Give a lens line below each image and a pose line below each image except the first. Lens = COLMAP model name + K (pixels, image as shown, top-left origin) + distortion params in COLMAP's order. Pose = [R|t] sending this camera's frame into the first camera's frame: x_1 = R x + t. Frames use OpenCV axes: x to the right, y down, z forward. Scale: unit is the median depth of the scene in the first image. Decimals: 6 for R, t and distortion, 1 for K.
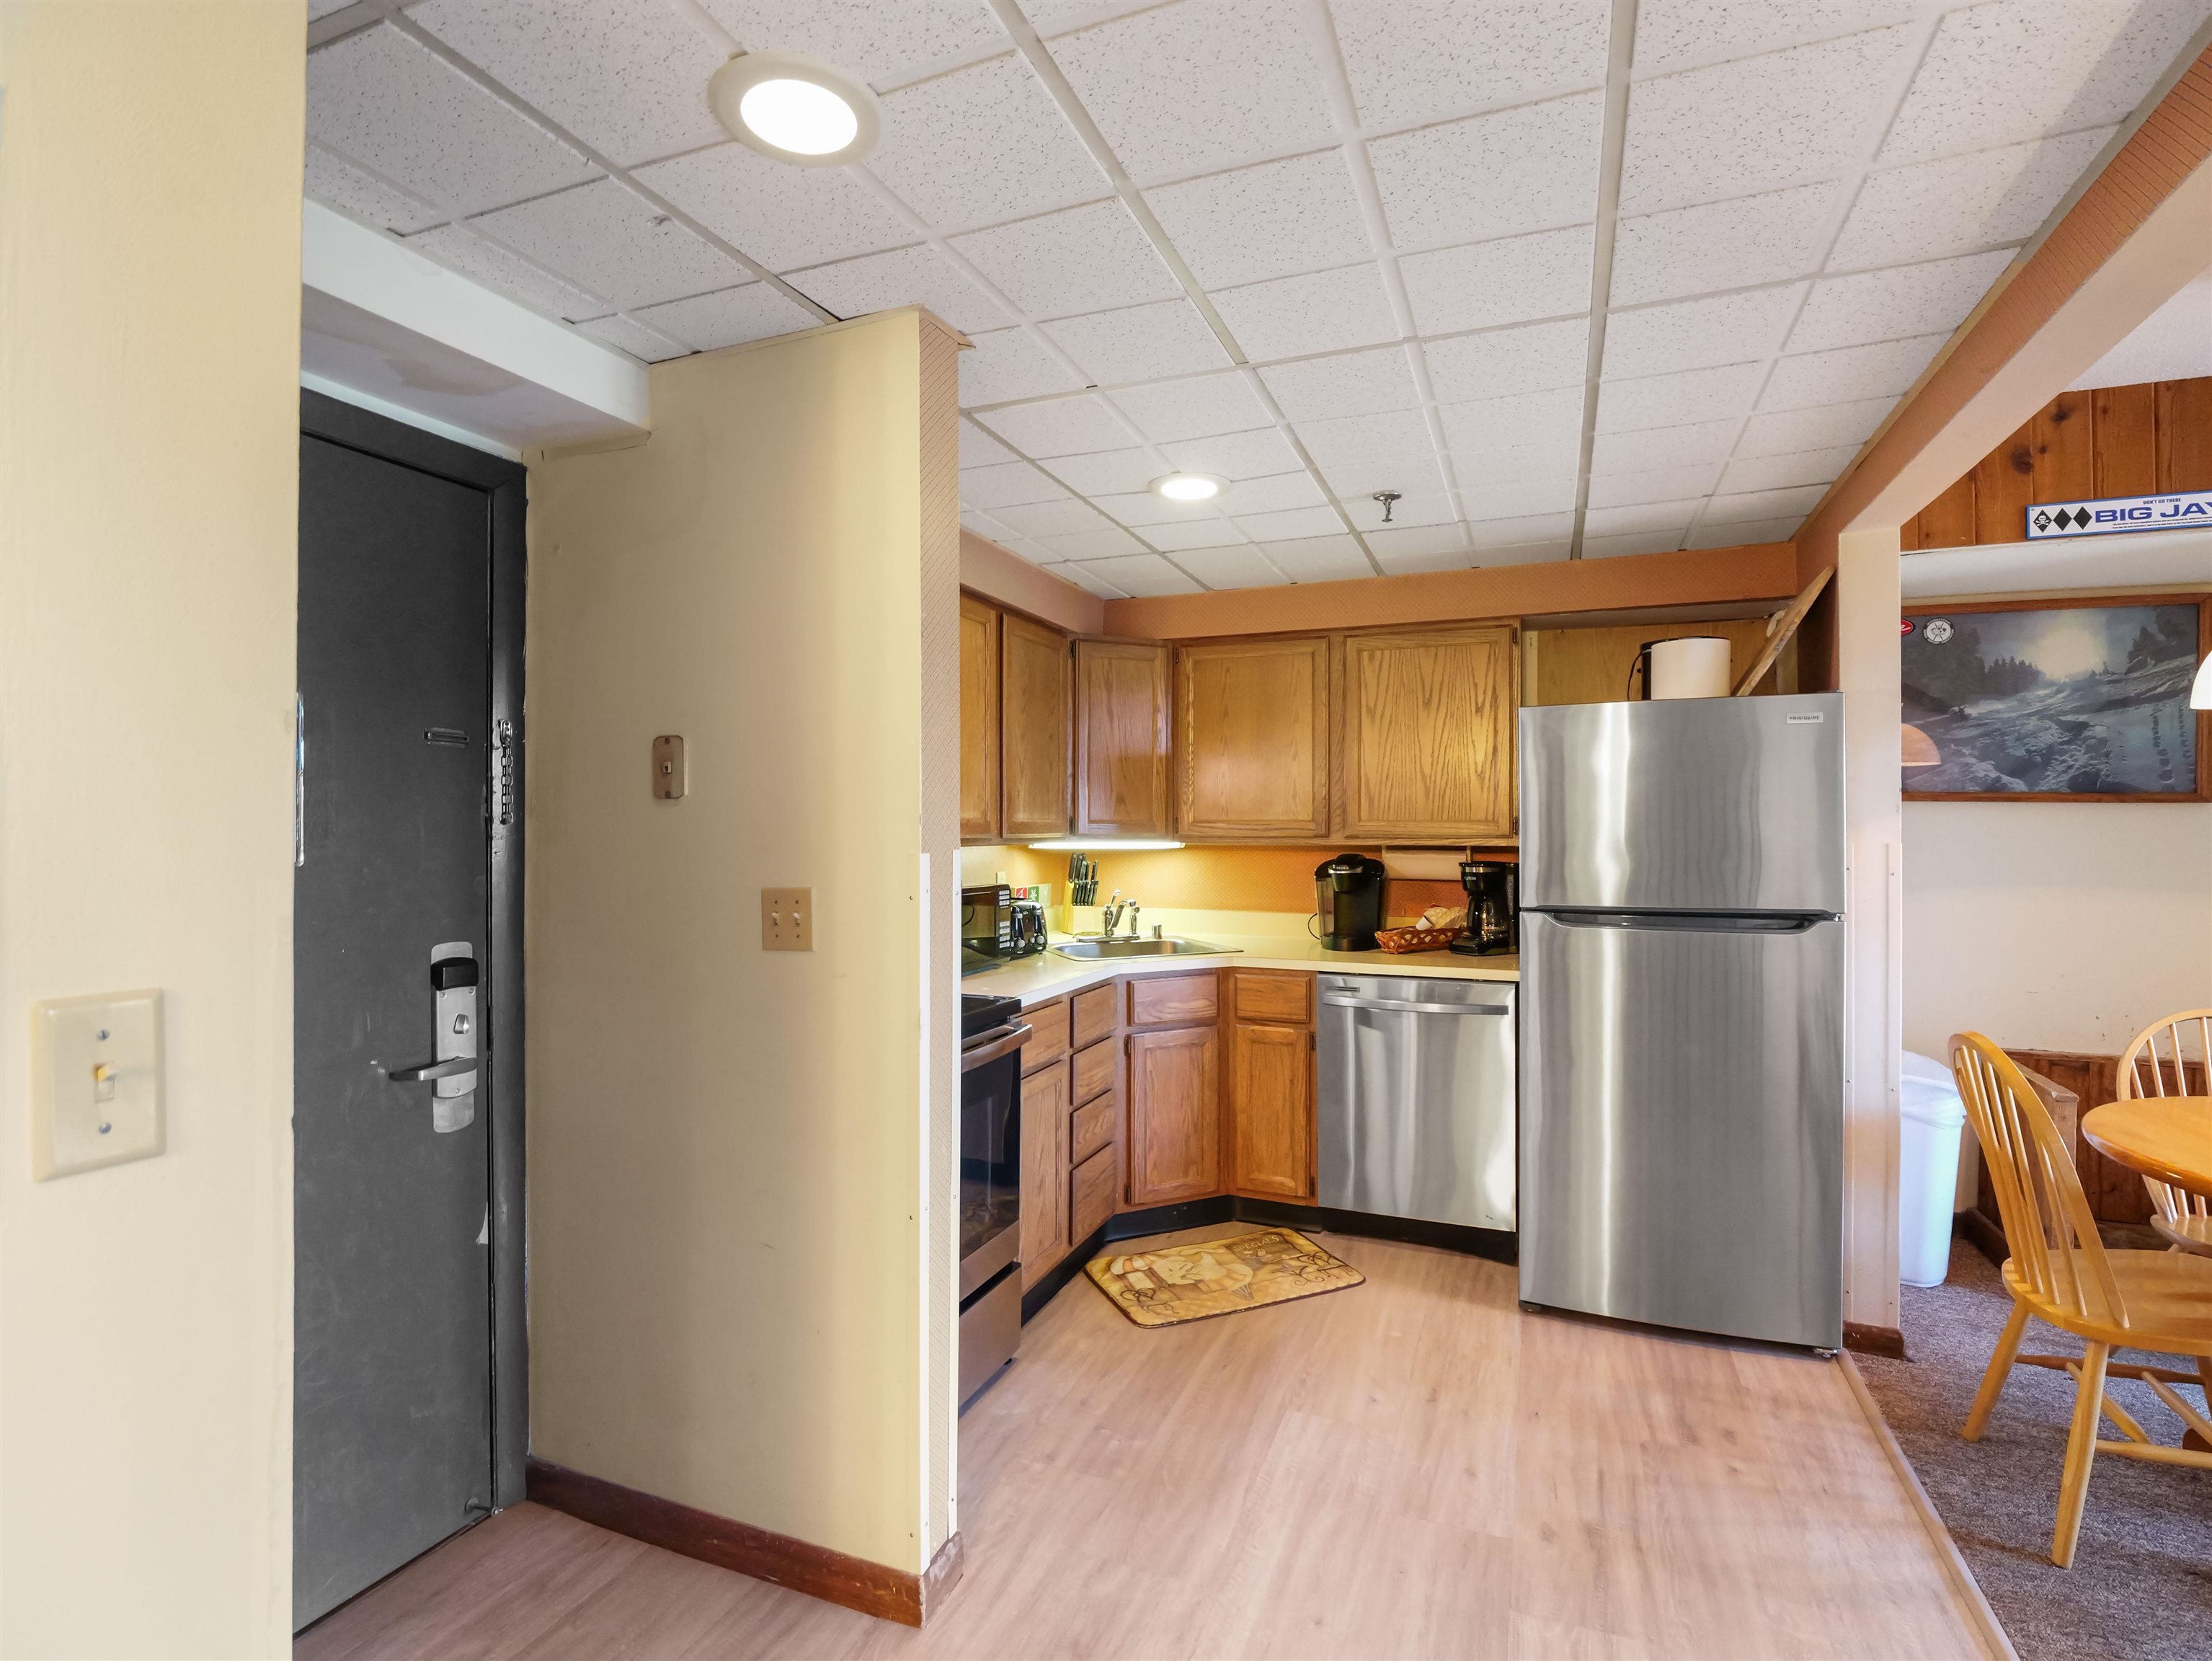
lens RADIAL K [[1092.4, 0, 1114.5], [0, 1092.4, 826.4], [0, 0, 1]] dist [-0.015427, -0.001334]
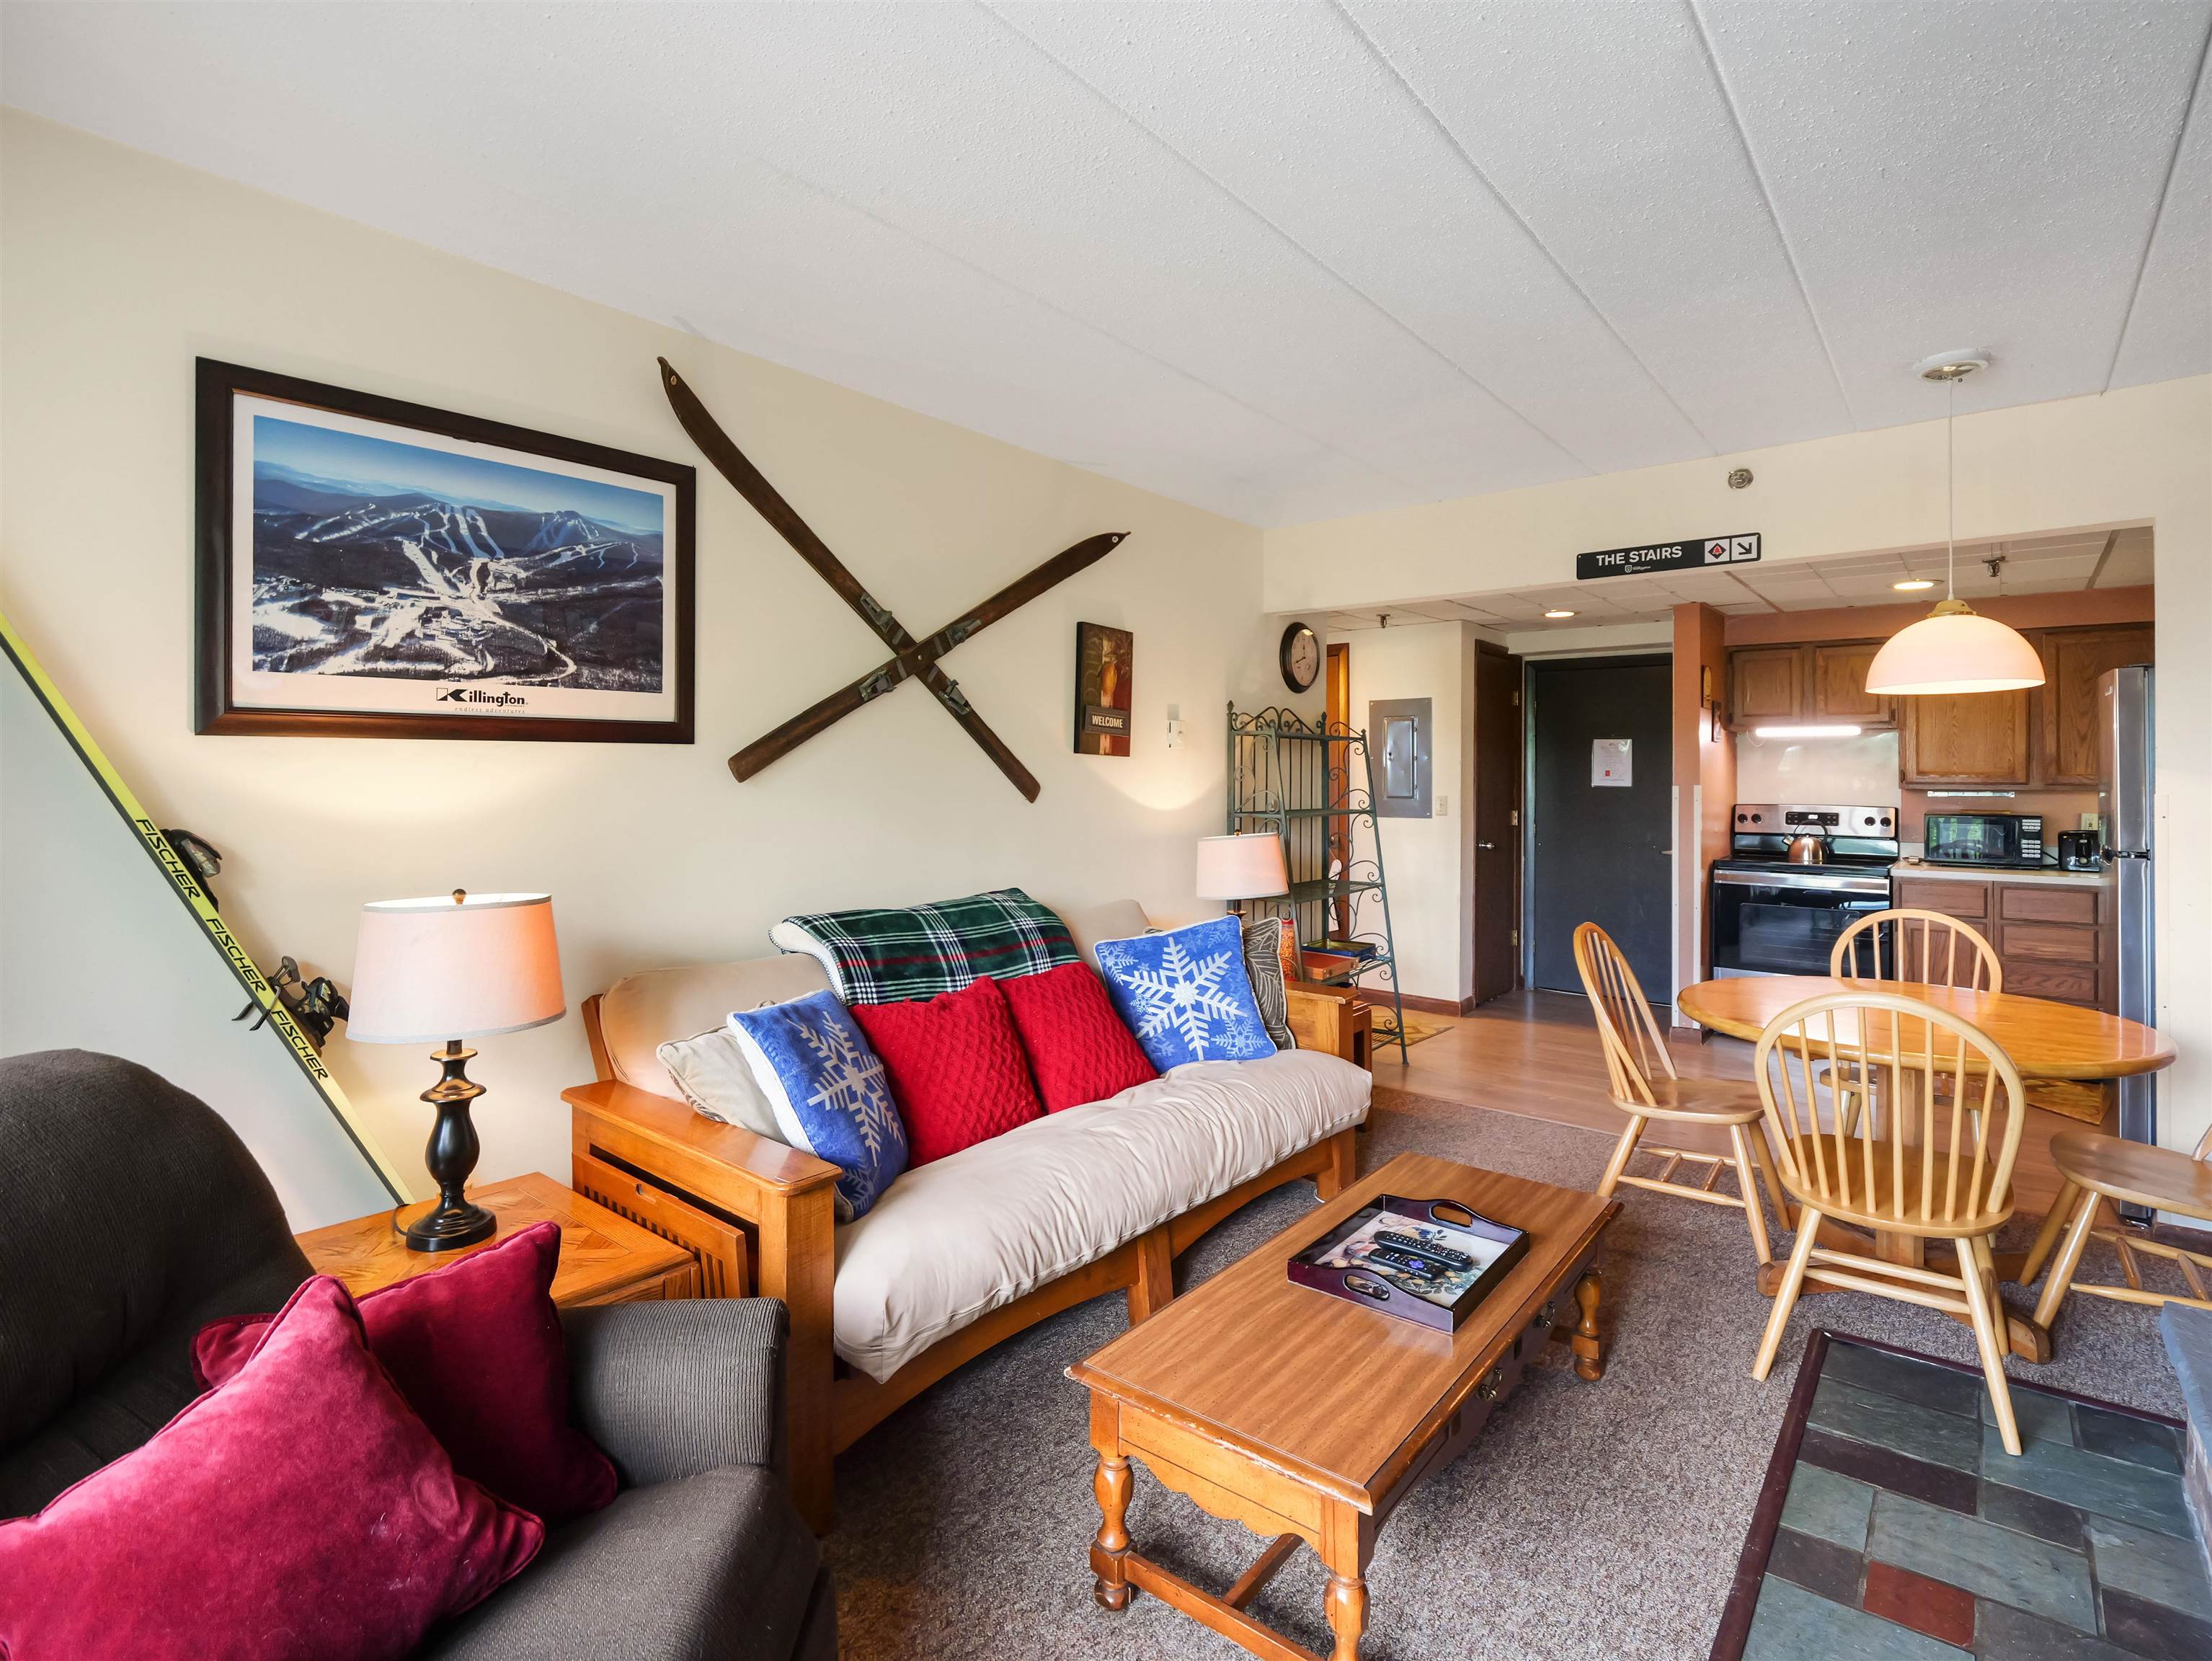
lens RADIAL K [[1092.4, 0, 1106.8], [0, 1092.4, 765.9], [0, 0, 1]] dist [-0.015427, -0.001334]
pose [[-0.308725, -0.007266, -0.951124, 1.749049], [-0.001748, 0.999973, -0.007071, -0.003138], [0.951150, -0.000520, -0.308729, 0.242176]]
